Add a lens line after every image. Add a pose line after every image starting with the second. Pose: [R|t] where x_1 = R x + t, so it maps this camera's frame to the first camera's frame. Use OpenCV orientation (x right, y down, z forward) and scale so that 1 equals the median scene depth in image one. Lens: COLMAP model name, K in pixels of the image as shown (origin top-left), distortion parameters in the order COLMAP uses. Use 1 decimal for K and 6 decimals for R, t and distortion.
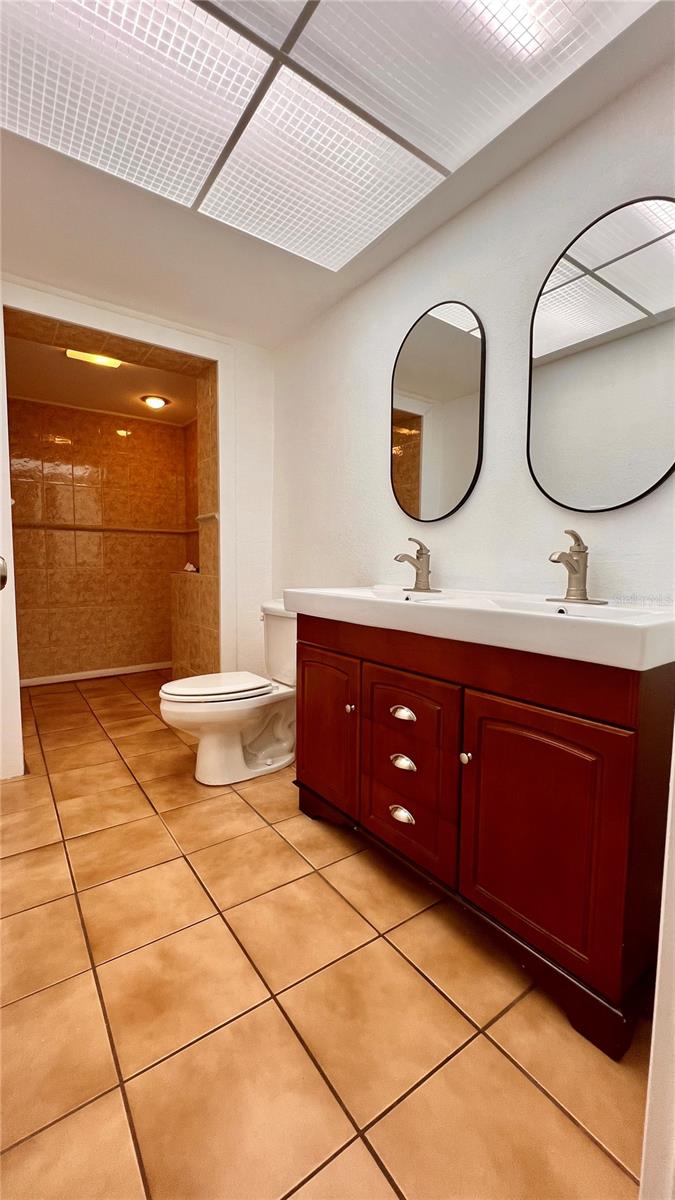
lens RADIAL K [[476.6, 0, 334.3], [0, 476.6, 597.4], [0, 0, 1]] dist [-0.004219, 0.000947]
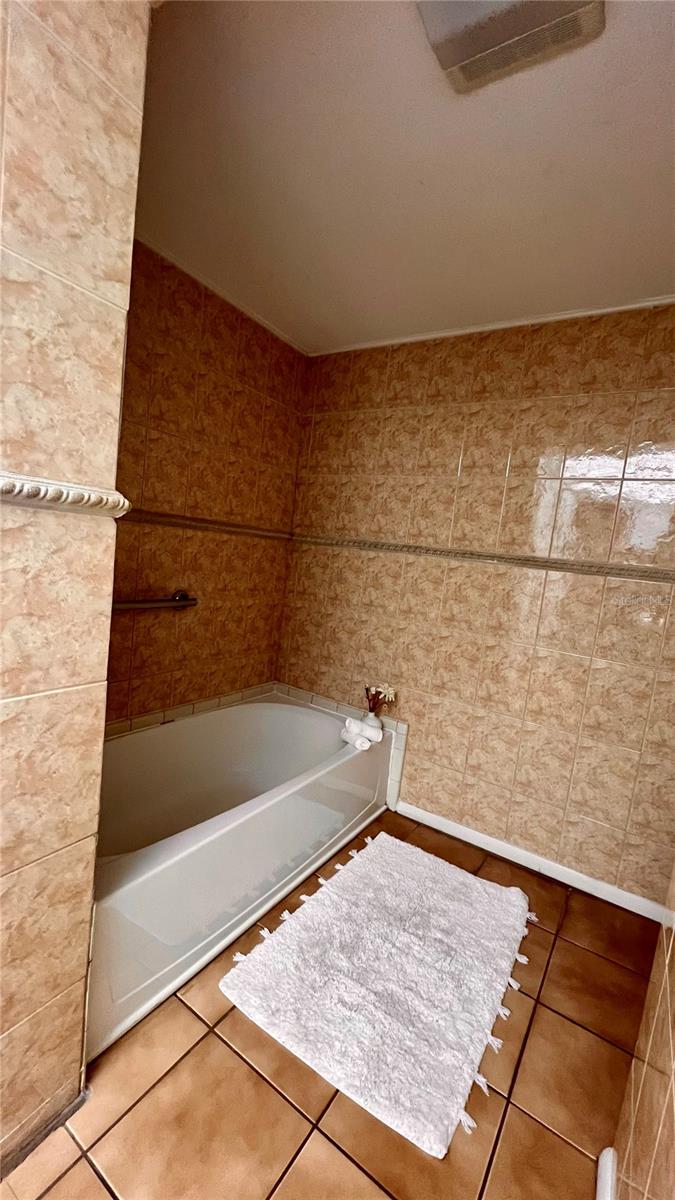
lens RADIAL K [[476.6, 0, 338.7], [0, 476.6, 605.2], [0, 0, 1]] dist [-0.004219, 0.000947]
pose [[0.363315, 0.132405, -0.922210, -0.360994], [-0.186715, 0.980116, 0.067160, -0.215422], [0.912765, 0.147790, 0.380813, 1.375227]]
